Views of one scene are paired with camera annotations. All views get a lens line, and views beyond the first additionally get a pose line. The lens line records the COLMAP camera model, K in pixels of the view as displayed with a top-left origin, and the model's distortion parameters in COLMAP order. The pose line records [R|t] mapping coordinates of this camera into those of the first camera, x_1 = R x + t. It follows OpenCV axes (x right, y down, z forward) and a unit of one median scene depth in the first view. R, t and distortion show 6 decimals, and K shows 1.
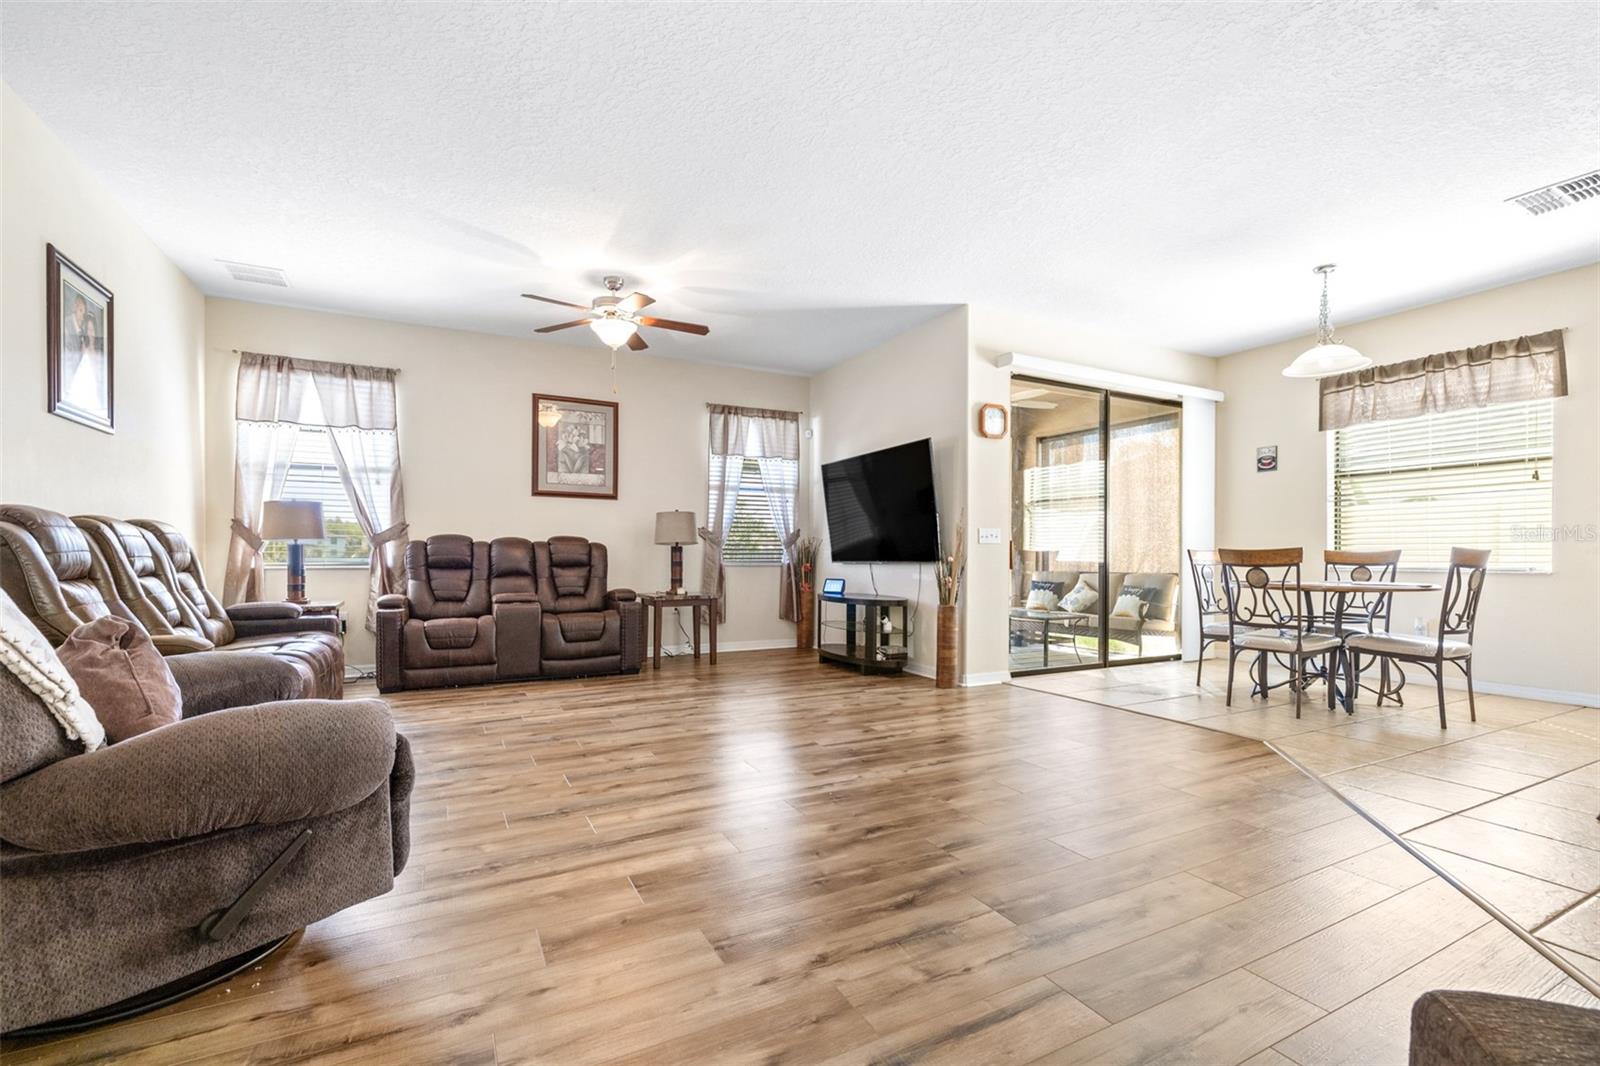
lens RADIAL K [[685.4, 0, 797.9], [0, 685.4, 556.9], [0, 0, 1]] dist [0.002066, -0.000206]
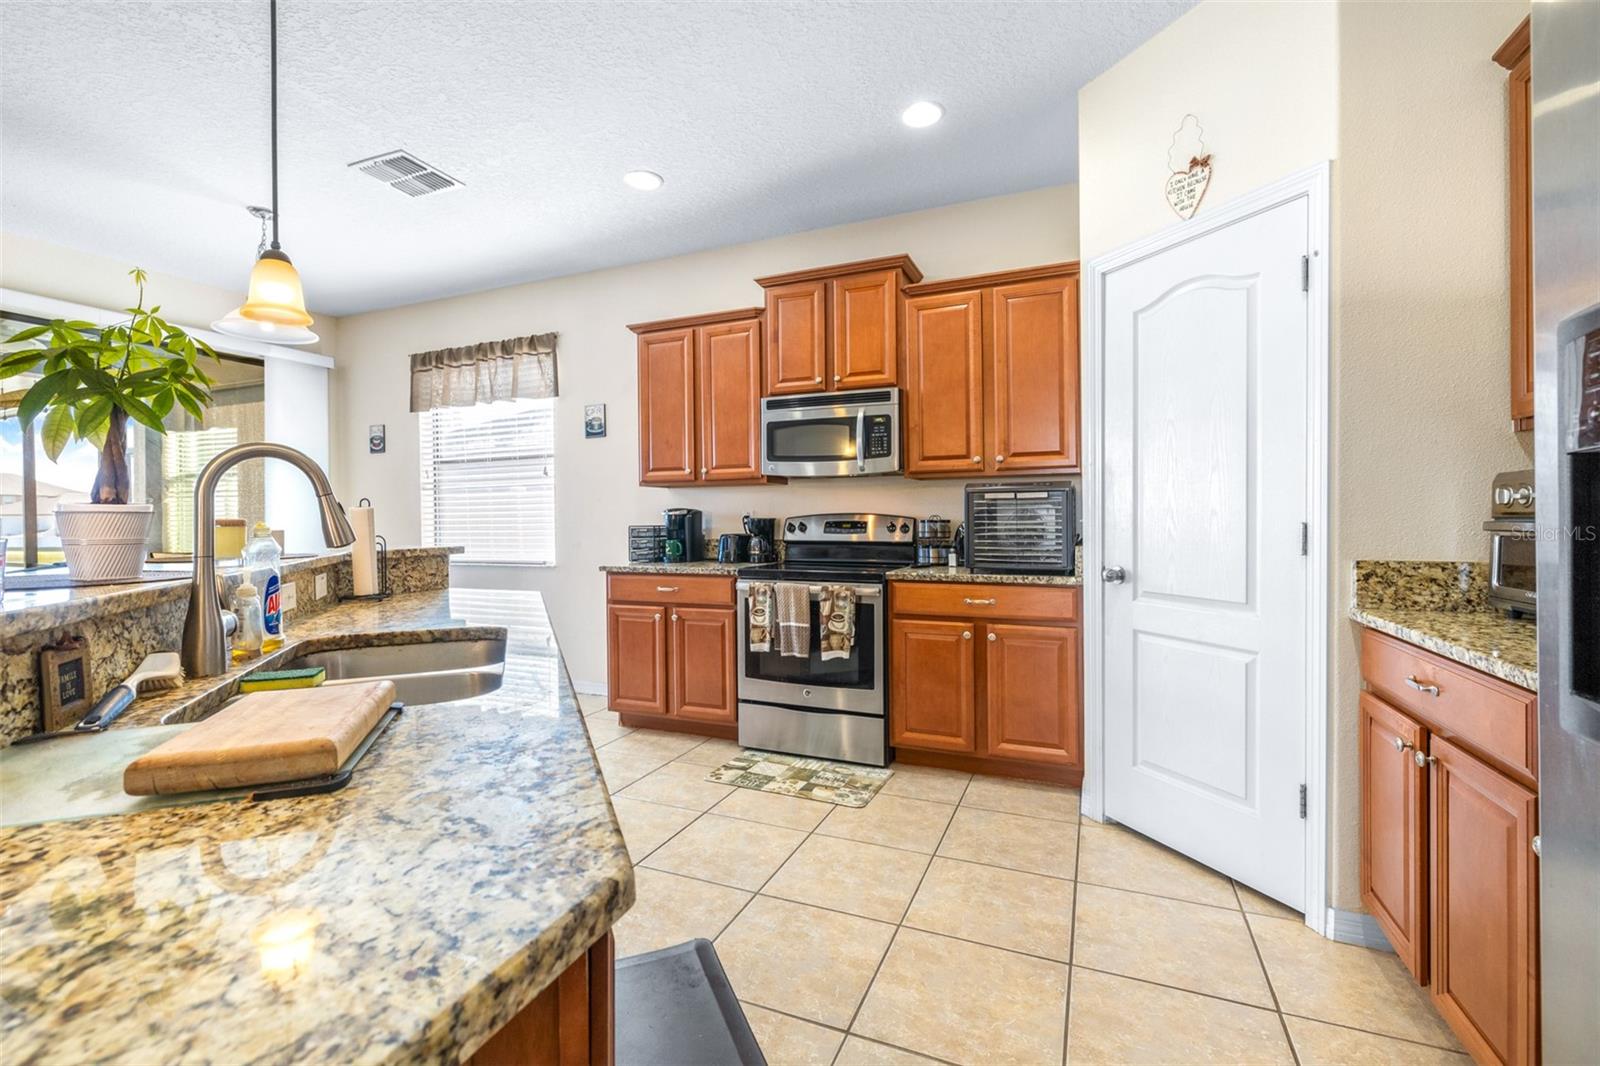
lens RADIAL K [[685.4, 0, 790.8], [0, 685.4, 521.3], [0, 0, 1]] dist [0.002066, -0.000206]
pose [[0.768381, -0.011634, 0.639887, 0.611760], [0.013472, 0.999907, 0.002002, -0.036185], [-0.639851, 0.007082, 0.768466, -0.023798]]
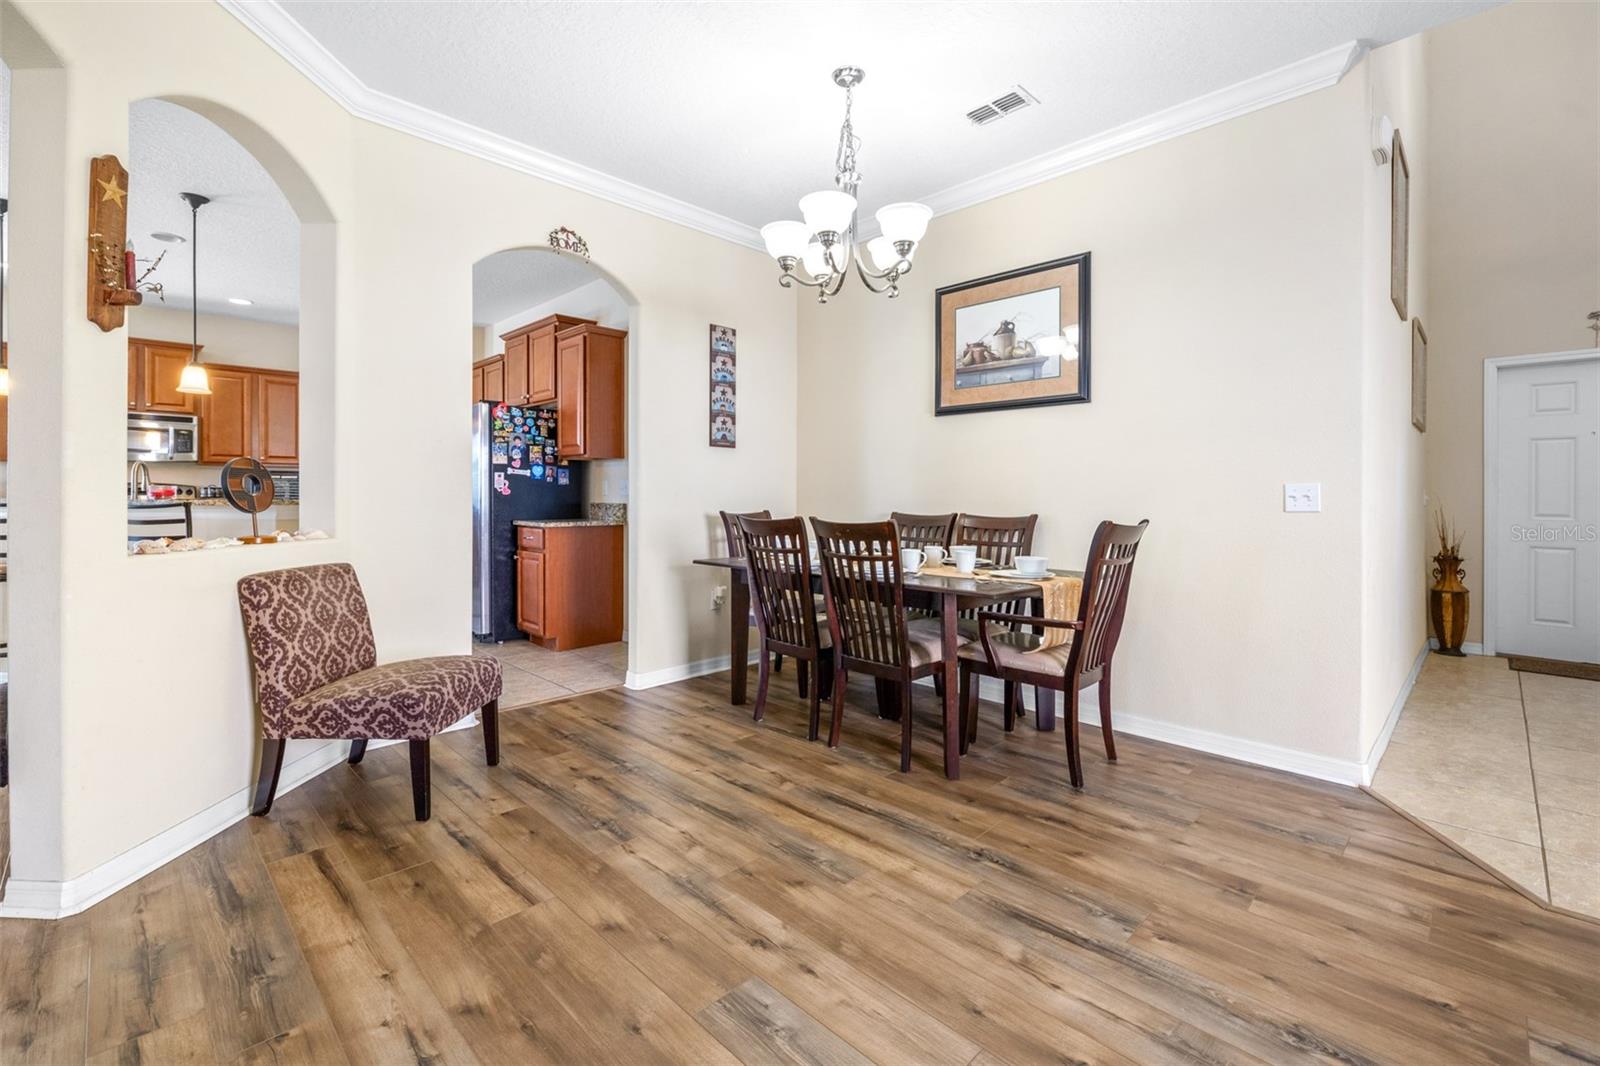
lens RADIAL K [[685.4, 0, 798.8], [0, 685.4, 494.5], [0, 0, 1]] dist [0.002066, -0.000206]
pose [[-0.298327, -0.003079, 0.954459, -0.356224], [0.001754, 0.999991, 0.003774, -0.025004], [-0.954462, 0.002800, -0.298319, -0.237350]]
